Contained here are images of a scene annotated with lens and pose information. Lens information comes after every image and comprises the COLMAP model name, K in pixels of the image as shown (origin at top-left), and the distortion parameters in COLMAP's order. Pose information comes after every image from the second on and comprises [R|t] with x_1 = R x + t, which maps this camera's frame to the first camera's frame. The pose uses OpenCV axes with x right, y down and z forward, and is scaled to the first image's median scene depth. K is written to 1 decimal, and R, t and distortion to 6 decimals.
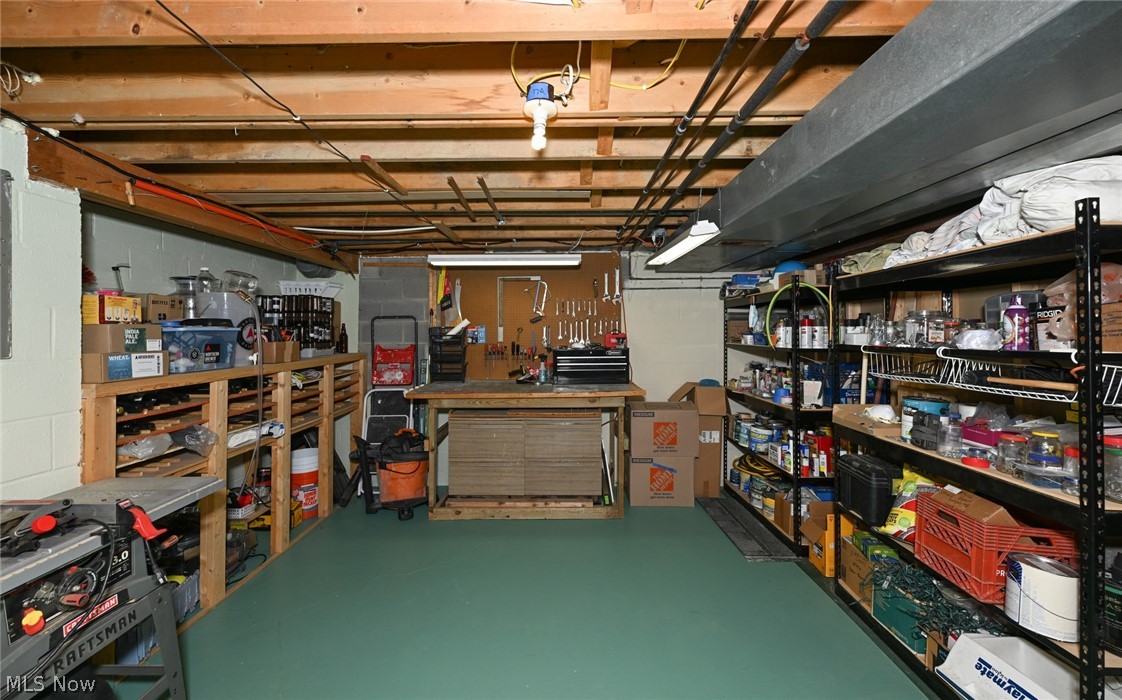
lens RADIAL K [[456.6, 0, 559.1], [0, 456.6, 343.6], [0, 0, 1]] dist [0.000259, 0.000005]
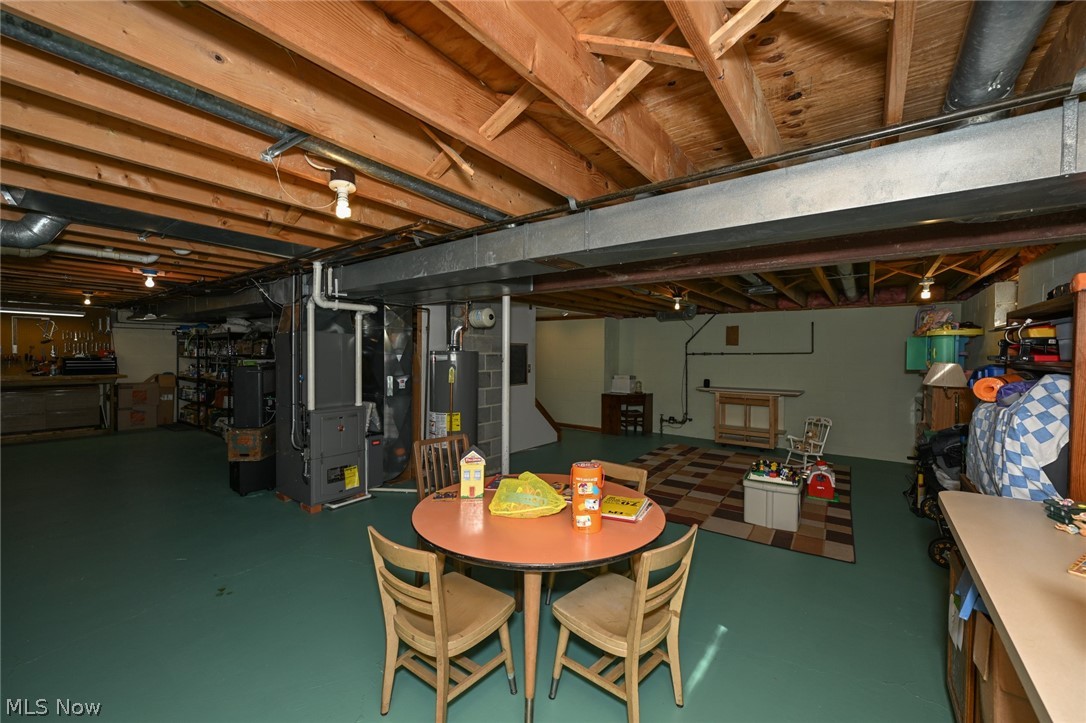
lens RADIAL K [[434.7, 0, 539.7], [0, 434.7, 359.7], [0, 0, 1]] dist [-0.001648, -0.000582]
pose [[0.599820, -0.001820, 0.800133, -0.266289], [0.009197, 0.999947, -0.004620, 0.048059], [-0.800082, 0.010130, 0.599805, -1.685314]]
